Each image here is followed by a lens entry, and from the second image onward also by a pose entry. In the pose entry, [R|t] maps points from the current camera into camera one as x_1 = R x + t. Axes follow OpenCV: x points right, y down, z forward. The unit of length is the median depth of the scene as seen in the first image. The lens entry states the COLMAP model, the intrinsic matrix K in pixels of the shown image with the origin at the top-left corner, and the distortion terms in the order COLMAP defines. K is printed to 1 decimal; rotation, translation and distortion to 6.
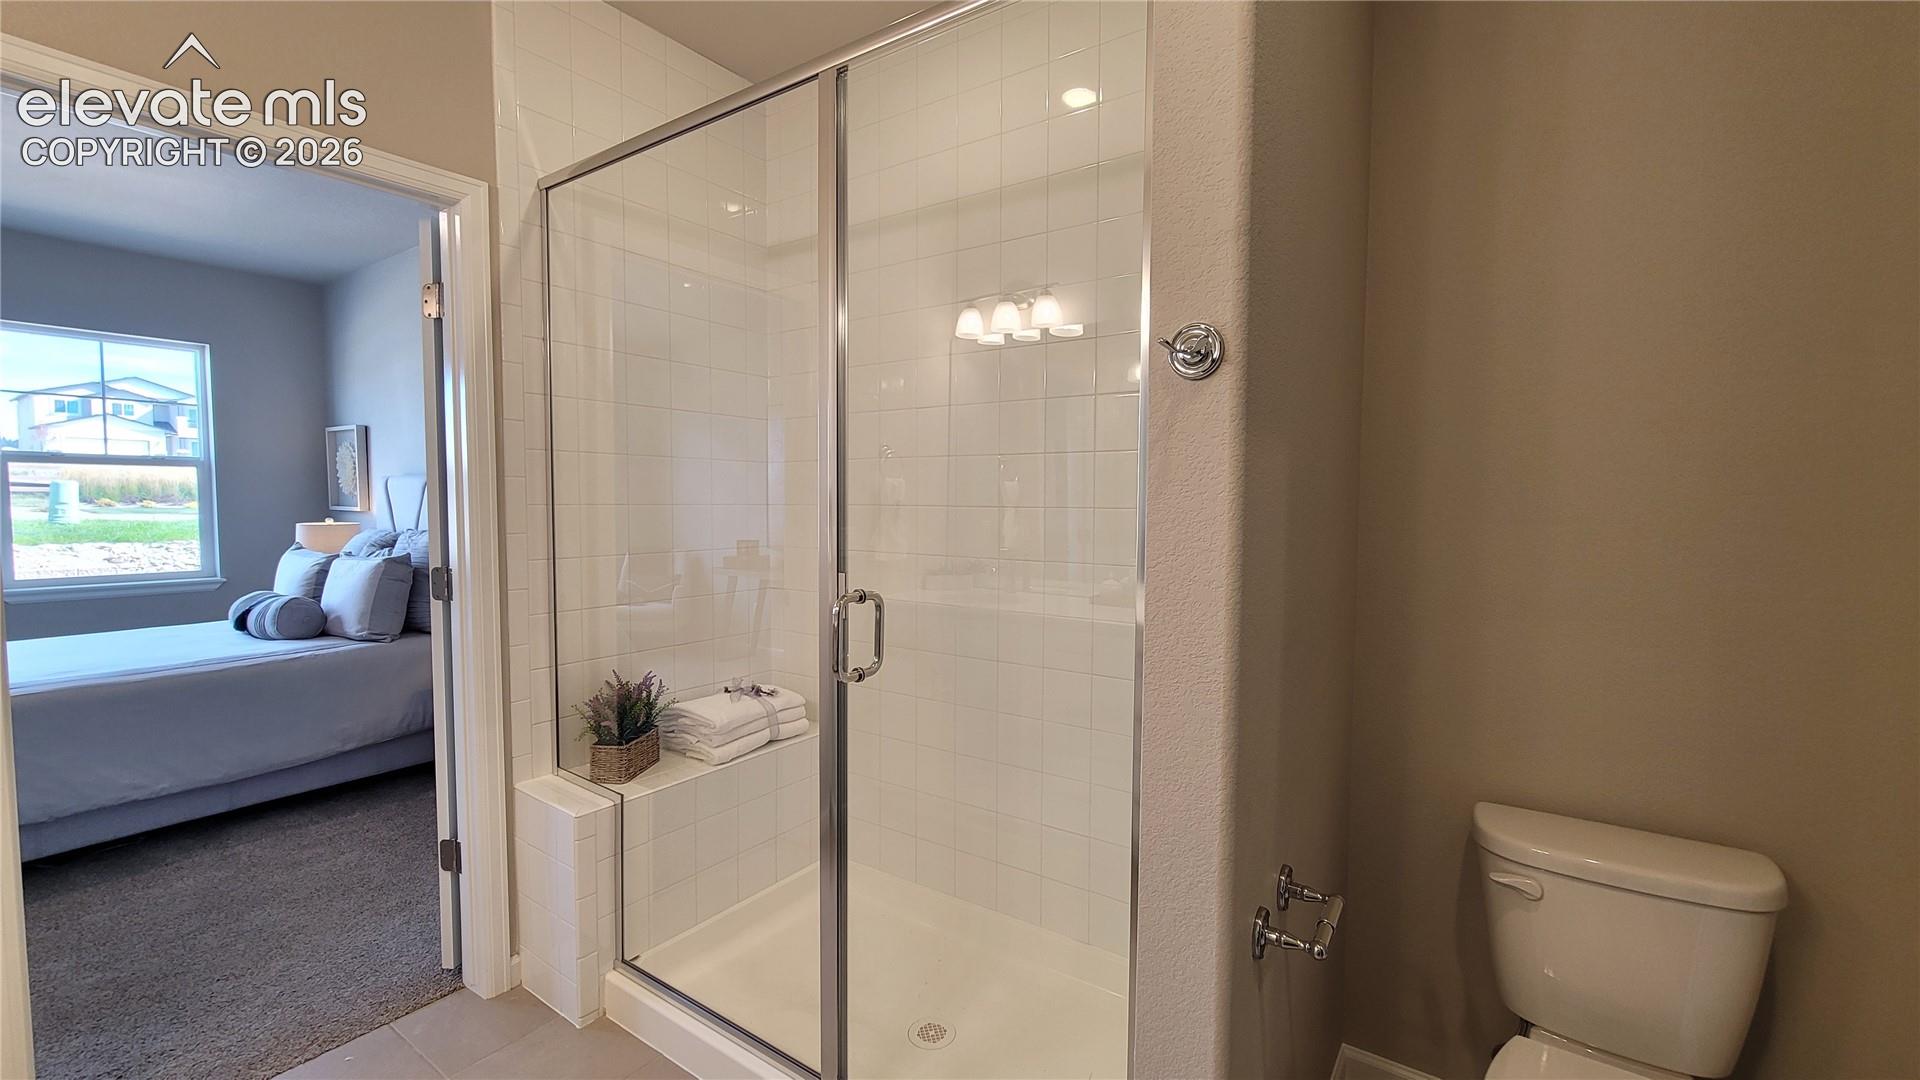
lens RADIAL K [[779.9, 0, 941.0], [0, 779.9, 535.5], [0, 0, 1]] dist [-0.001714, 0.000120]
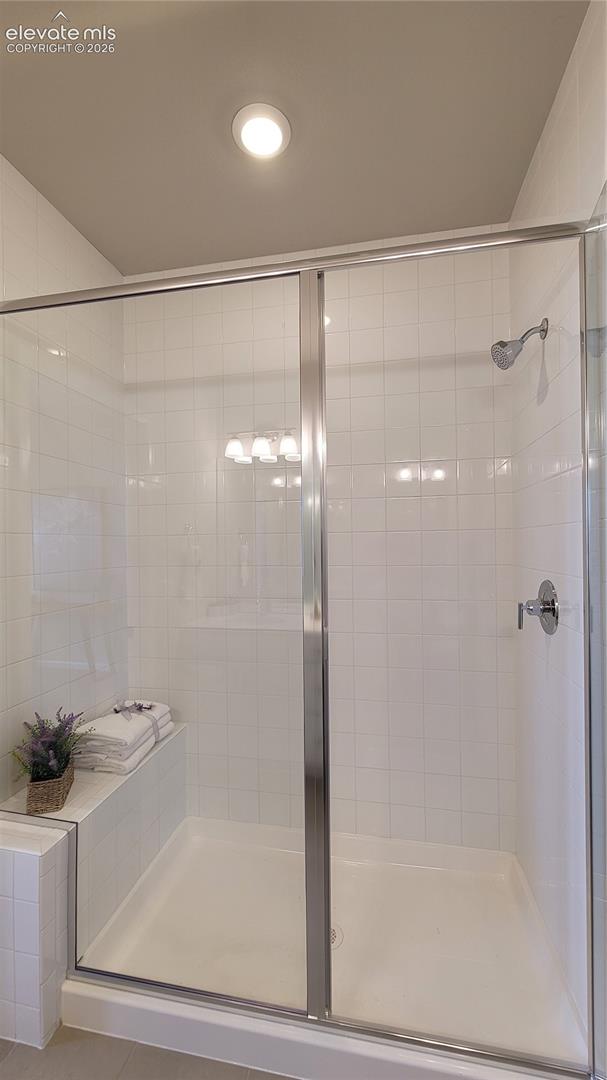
lens RADIAL K [[438.7, 0, 305.5], [0, 438.7, 545.3], [0, 0, 1]] dist [-0.001714, 0.000120]
pose [[0.911888, -0.009498, 0.410330, -0.299663], [0.030718, 0.998508, -0.045154, -0.039751], [-0.409289, 0.053779, 0.910819, 0.189333]]
